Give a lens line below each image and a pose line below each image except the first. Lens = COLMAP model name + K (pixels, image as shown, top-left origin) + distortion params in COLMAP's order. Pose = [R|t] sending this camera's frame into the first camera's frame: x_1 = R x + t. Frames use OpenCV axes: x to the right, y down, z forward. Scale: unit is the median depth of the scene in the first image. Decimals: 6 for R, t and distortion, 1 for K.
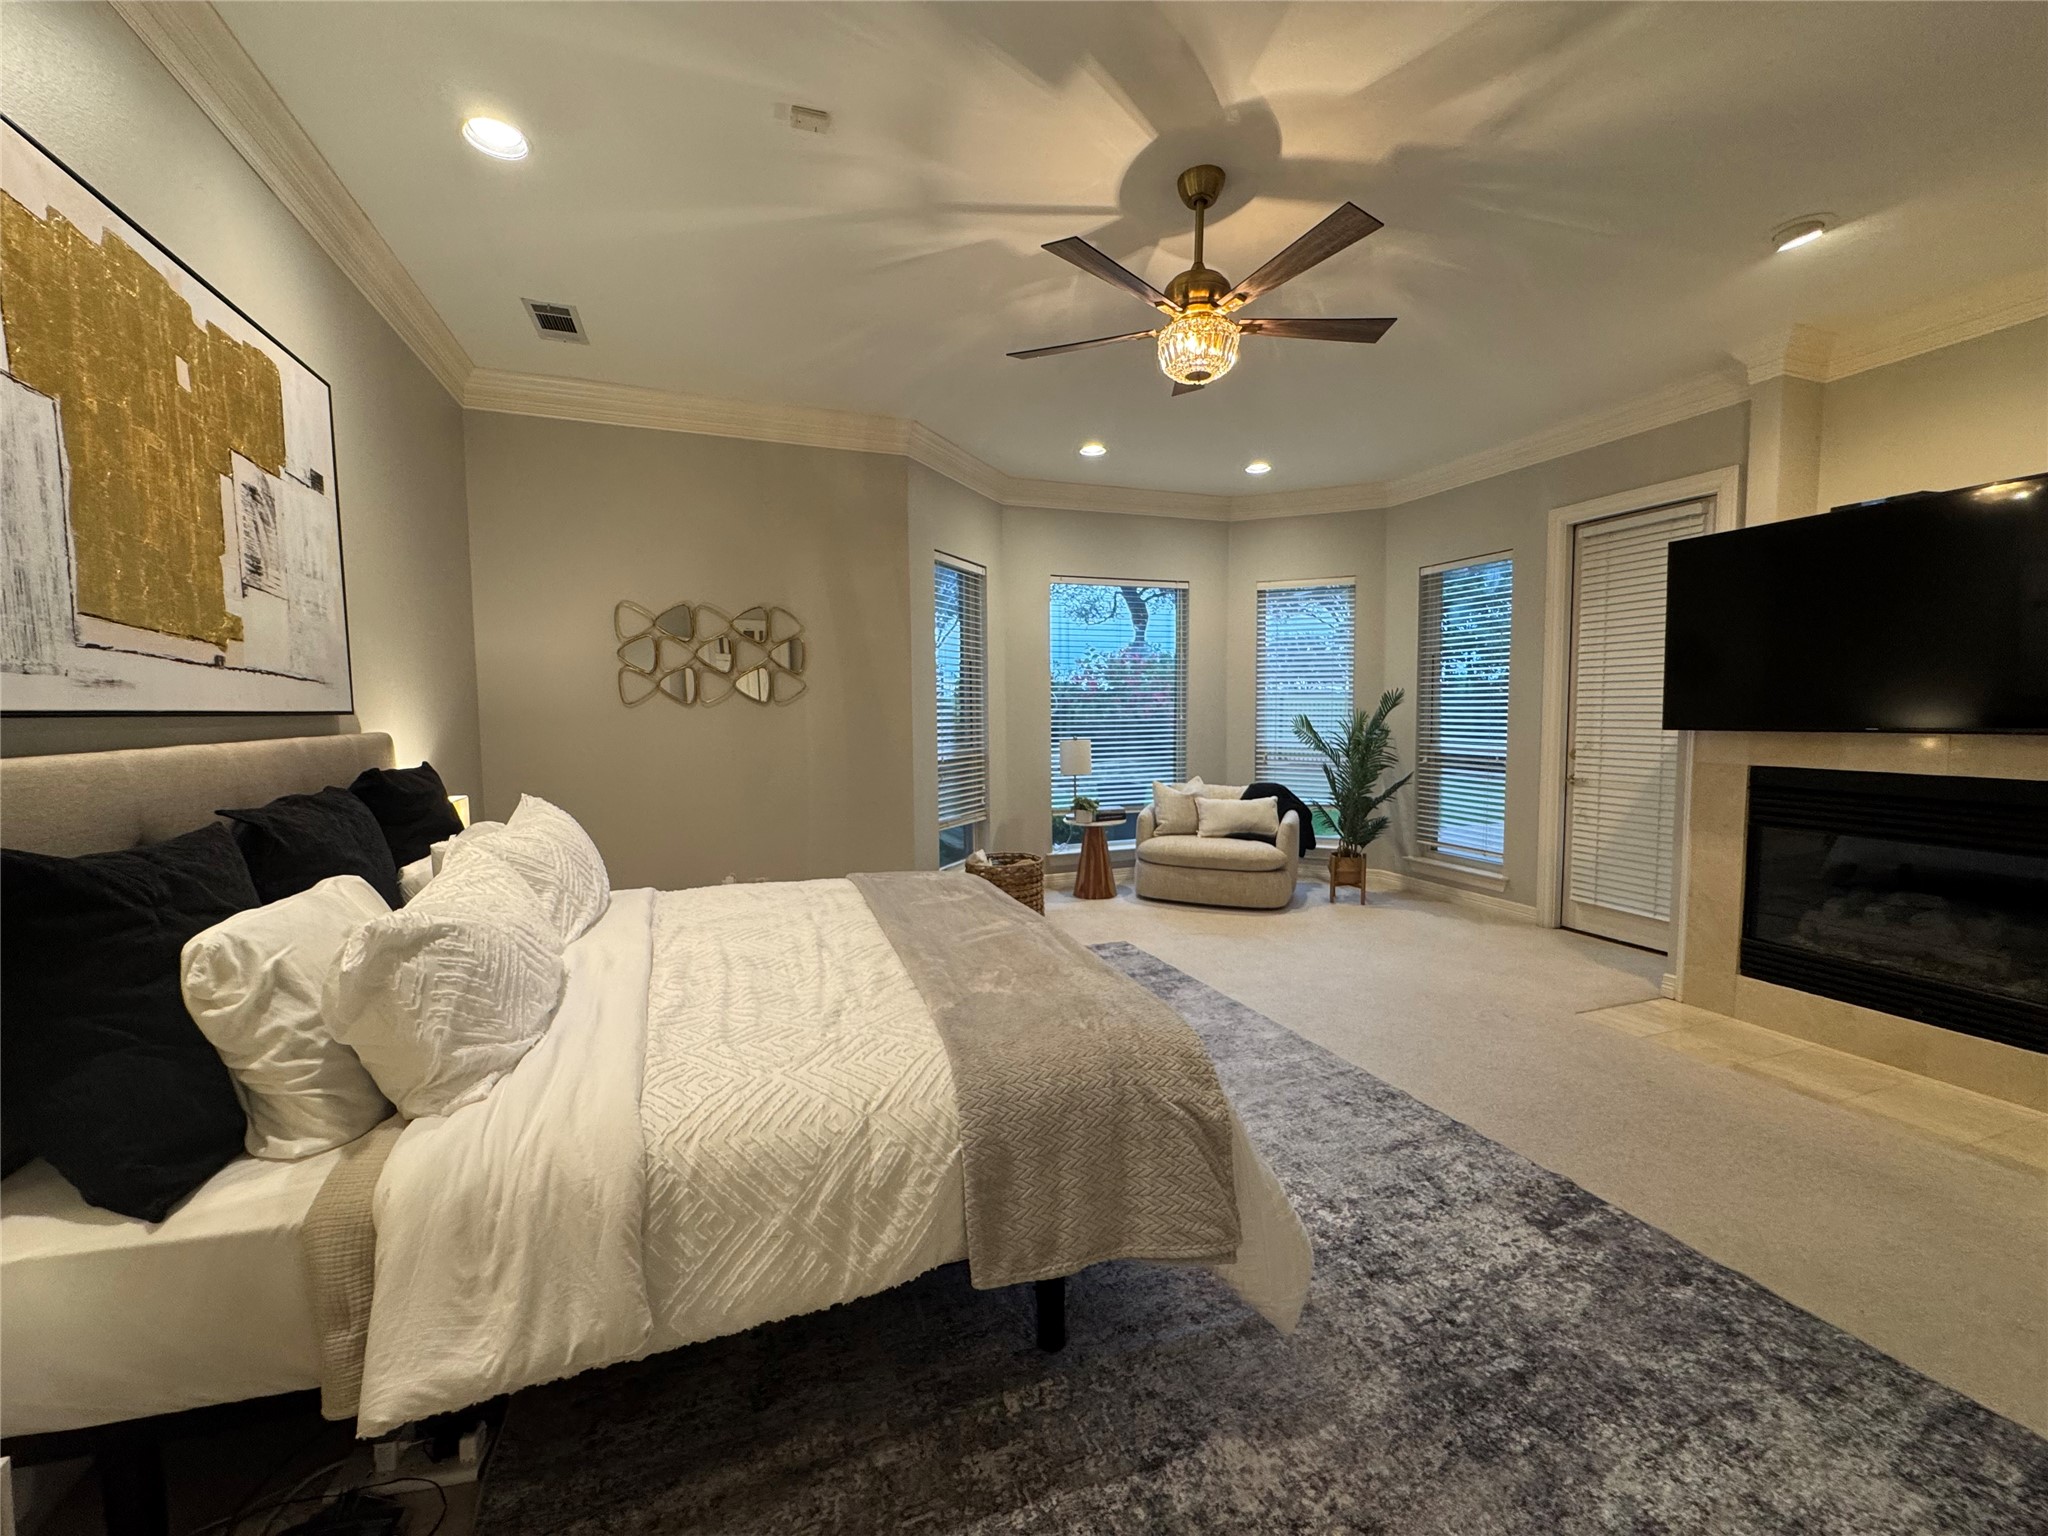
lens RADIAL K [[819.2, 0, 1024.0], [0, 819.2, 768.8], [0, 0, 1]] dist [-0.004423, 0.000893]
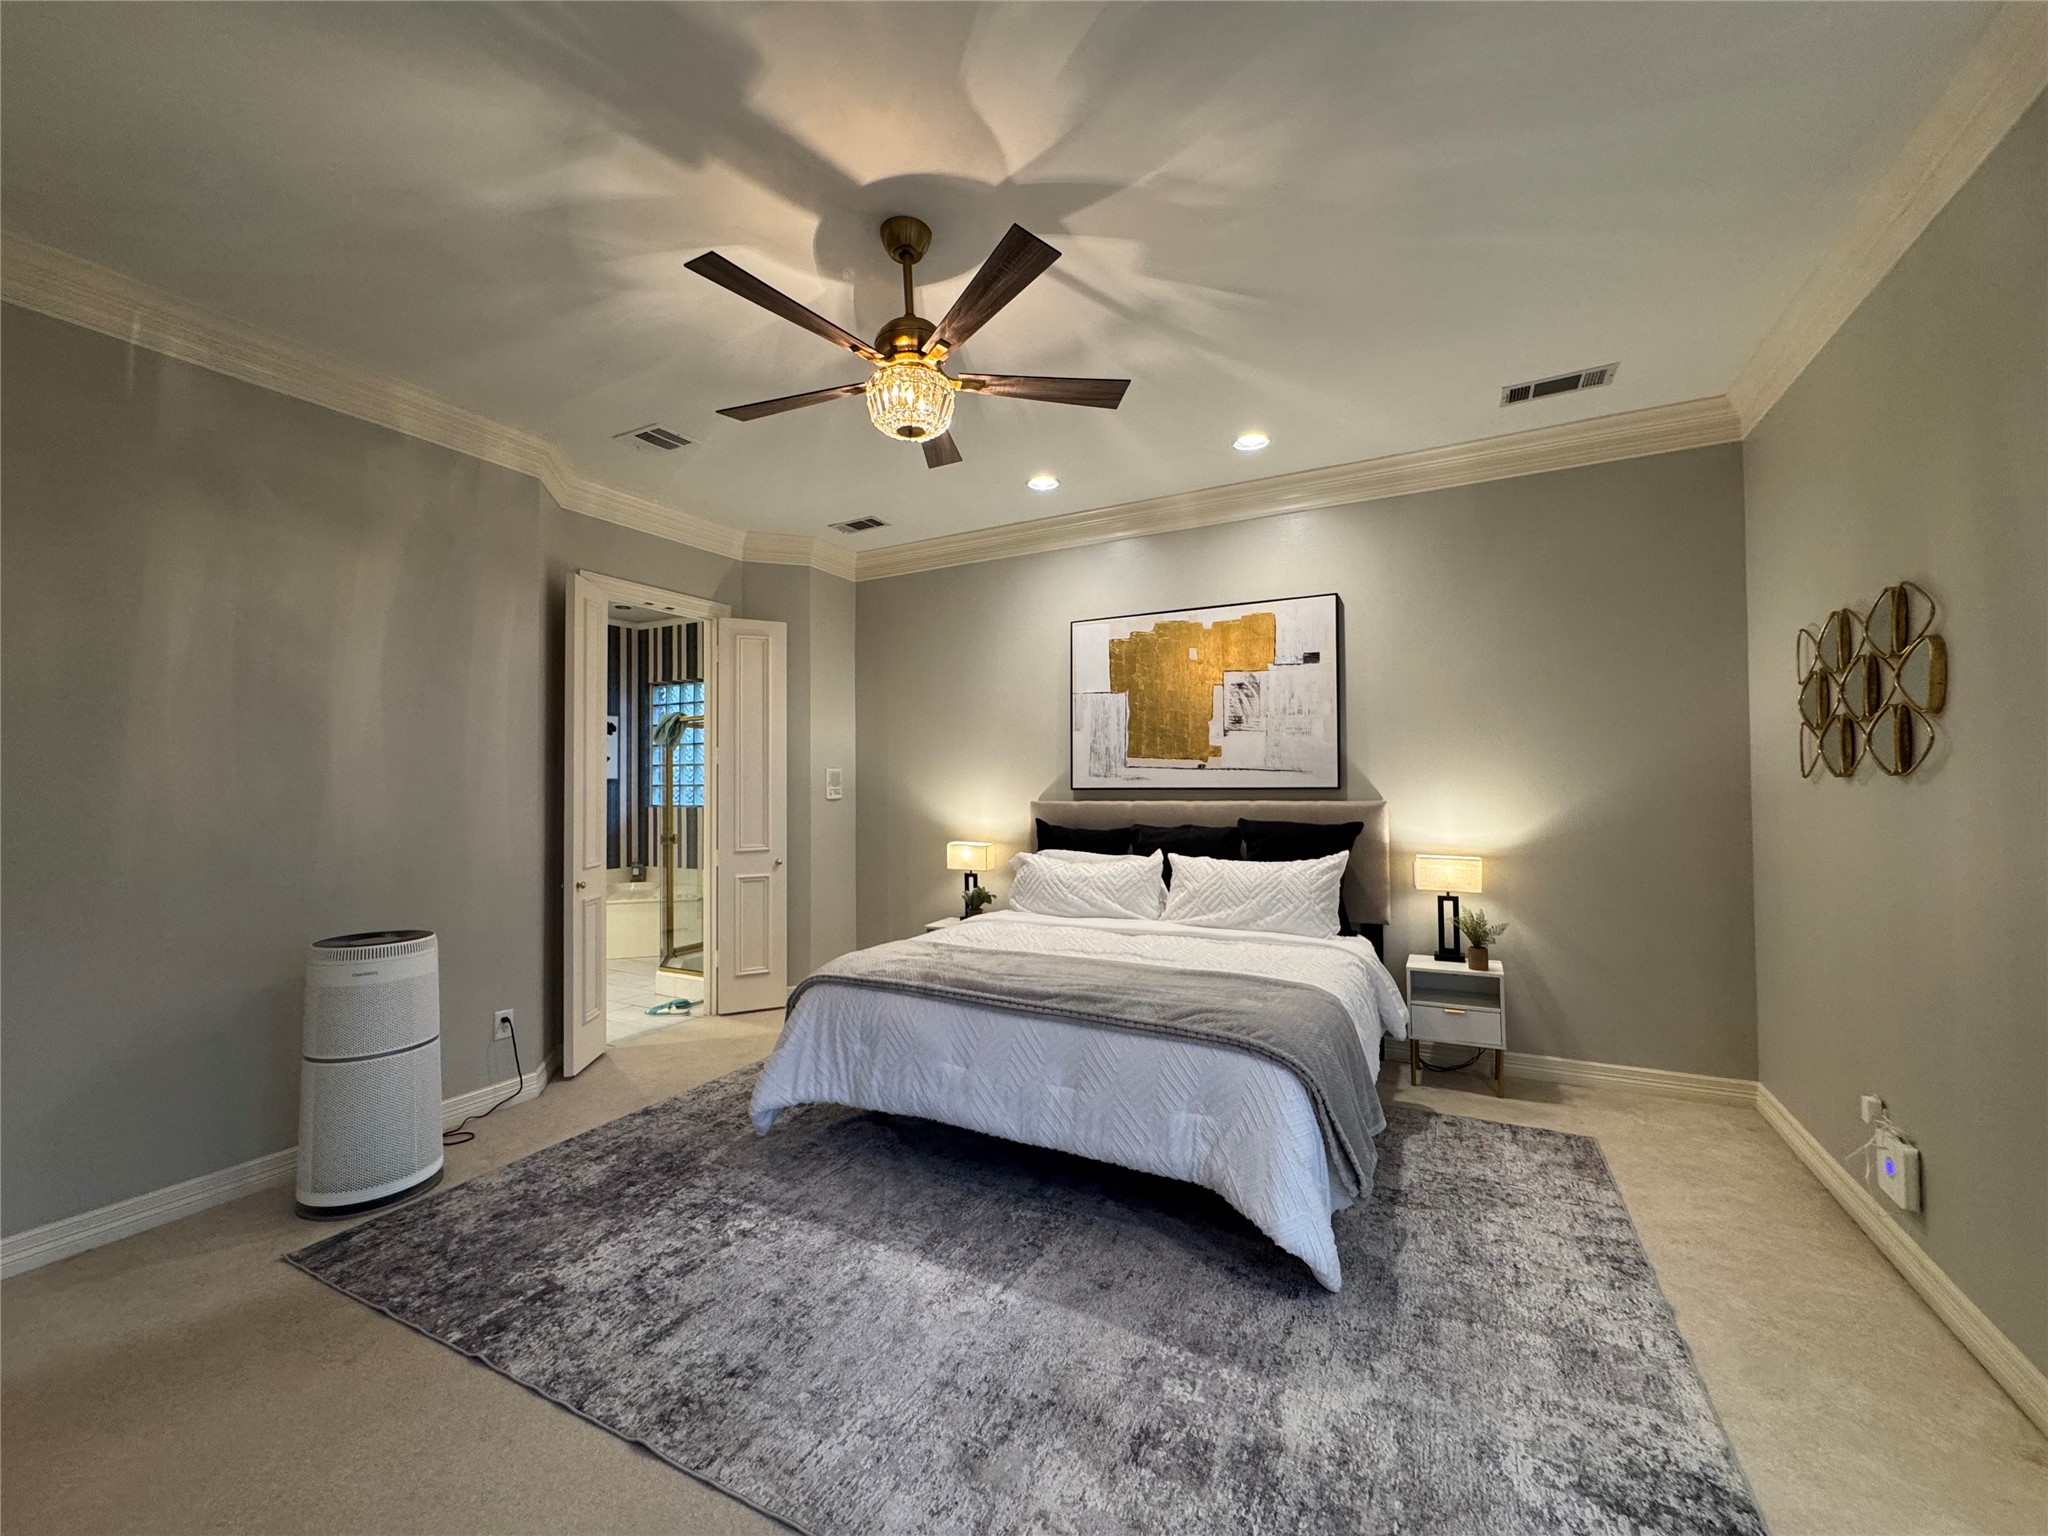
lens RADIAL K [[819.2, 0, 1025.0], [0, 819.2, 768.7], [0, 0, 1]] dist [-0.004423, 0.000893]
pose [[-0.745501, 0.001918, -0.666502, 0.780576], [-0.035658, 0.998449, 0.042757, -0.165017], [0.665550, 0.055641, -0.744276, 1.920234]]
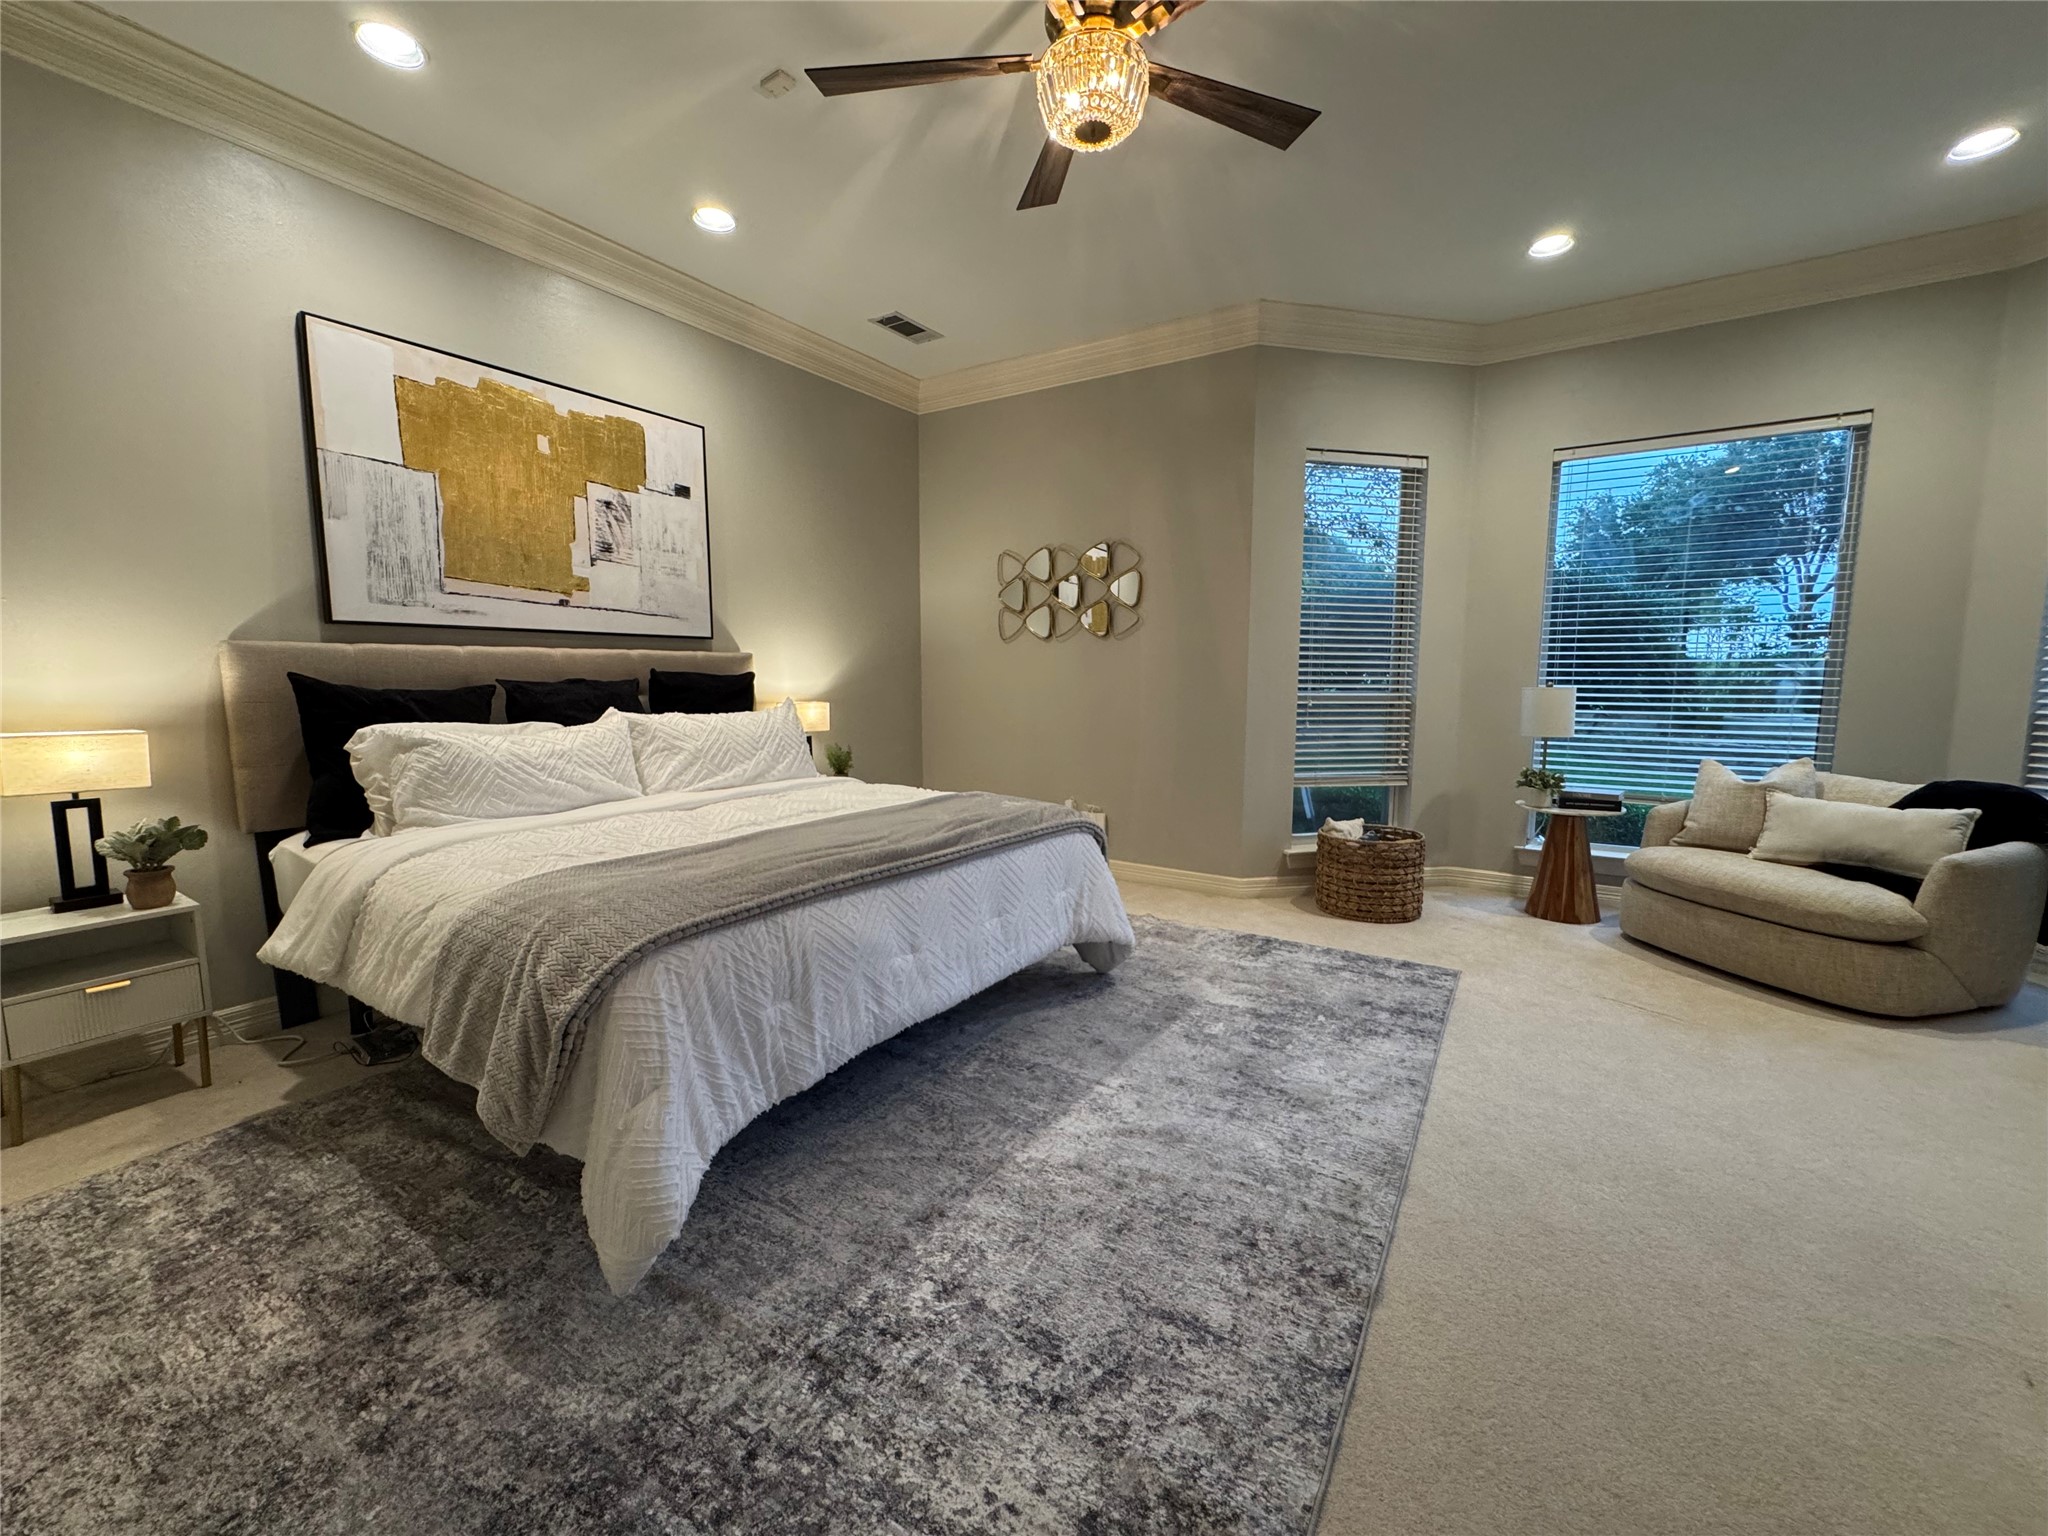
lens RADIAL K [[819.2, 0, 1026.9], [0, 819.2, 767.8], [0, 0, 1]] dist [-0.004423, 0.000893]
pose [[0.600373, 0.100850, -0.793336, 0.865498], [-0.065549, 0.994884, 0.076866, 0.020295], [0.797029, 0.005854, 0.603912, 0.572745]]
